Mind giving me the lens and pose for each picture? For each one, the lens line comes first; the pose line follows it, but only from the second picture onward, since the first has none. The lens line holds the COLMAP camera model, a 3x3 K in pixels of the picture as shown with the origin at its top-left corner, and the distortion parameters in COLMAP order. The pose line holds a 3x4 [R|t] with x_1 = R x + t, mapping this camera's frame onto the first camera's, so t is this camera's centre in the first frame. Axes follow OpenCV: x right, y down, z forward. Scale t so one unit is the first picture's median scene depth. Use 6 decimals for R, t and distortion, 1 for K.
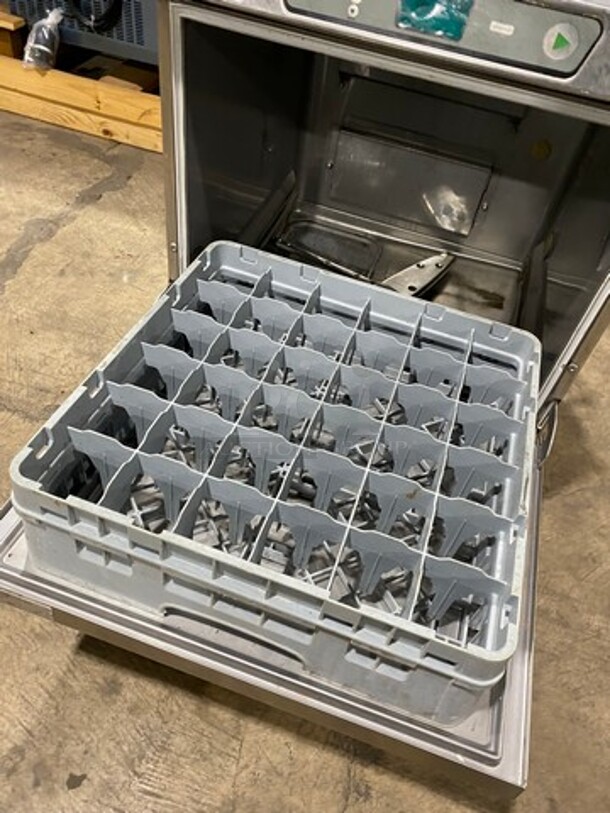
lens RADIAL K [[616.4, 0, 309.3], [0, 616.4, 404.1], [0, 0, 1]] dist [-0.002311, 0.004204]
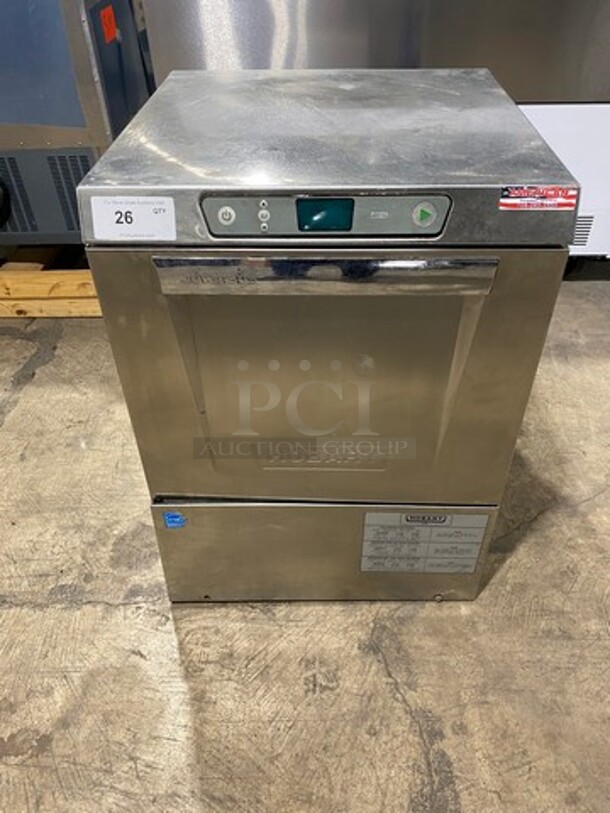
lens RADIAL K [[615.5, 0, 305.0], [0, 615.5, 406.5], [0, 0, 1]] dist [-0.002875, 0.006394]
pose [[0.952637, -0.281162, 0.115894, -0.038814], [0.292528, 0.951377, -0.096480, -0.052212], [-0.083132, 0.125813, 0.988565, -0.085890]]
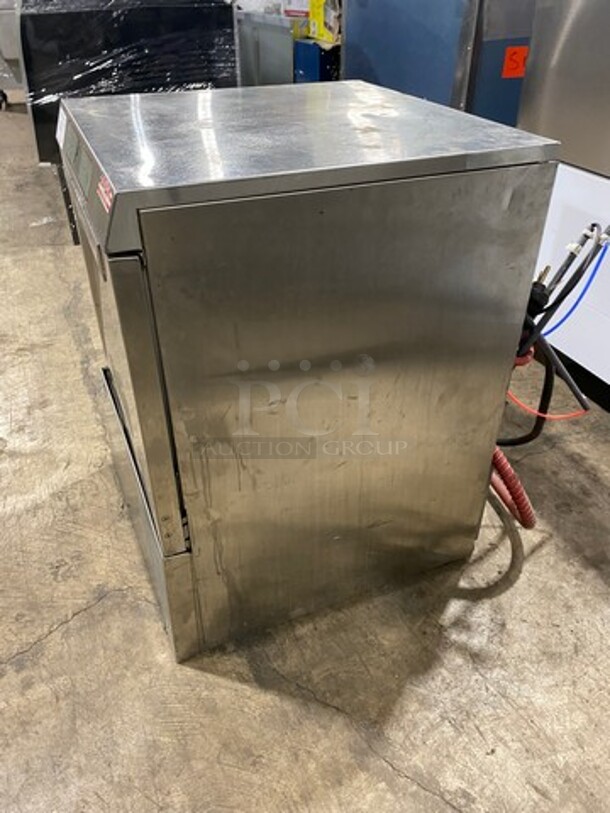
lens RADIAL K [[615.5, 0, 305.0], [0, 615.5, 406.5], [0, 0, 1]] dist [-0.002875, 0.006394]
pose [[0.652098, 0.334317, -0.680442, 0.668565], [-0.509989, 0.857535, -0.067419, -0.105852], [0.560963, 0.390981, 0.729694, 0.167270]]
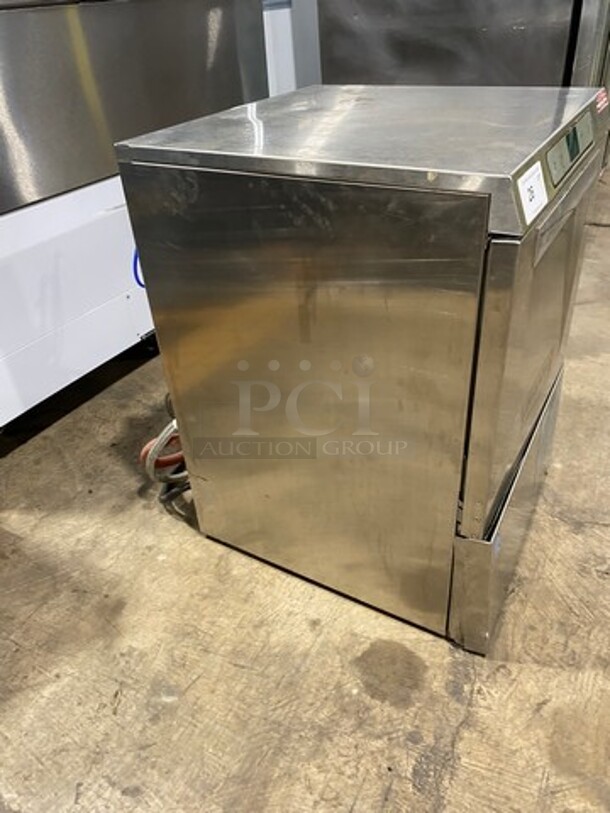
lens RADIAL K [[615.5, 0, 305.0], [0, 615.5, 406.5], [0, 0, 1]] dist [-0.002875, 0.006394]
pose [[0.199652, -0.657774, 0.726273, -0.554026], [0.781868, 0.553695, 0.286538, -0.465686], [-0.590611, 0.510641, 0.624839, 0.286690]]
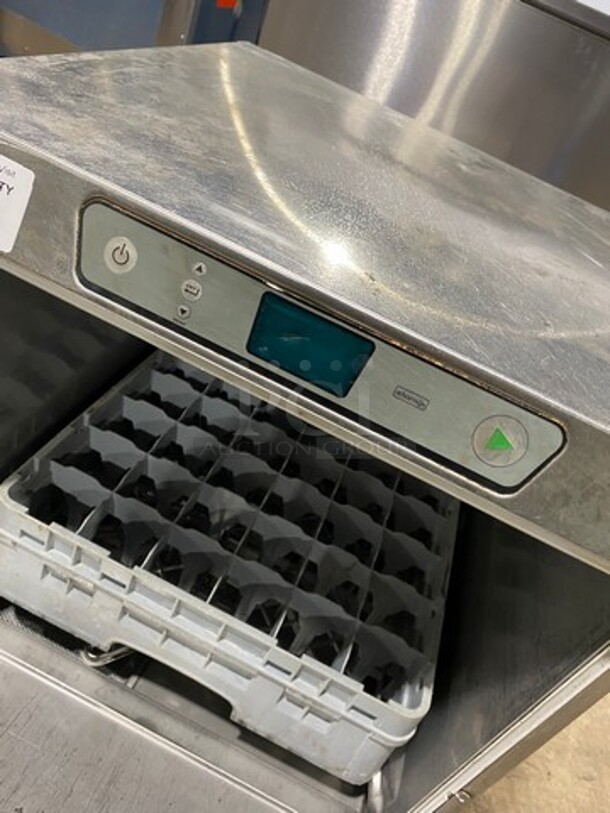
lens RADIAL K [[615.5, 0, 305.0], [0, 615.5, 406.5], [0, 0, 1]] dist [-0.002875, 0.006394]
pose [[0.975534, 0.181566, 0.123966, 0.050416], [-0.155870, 0.968853, -0.192425, -0.173361], [-0.155043, 0.168395, 0.973450, 0.156946]]
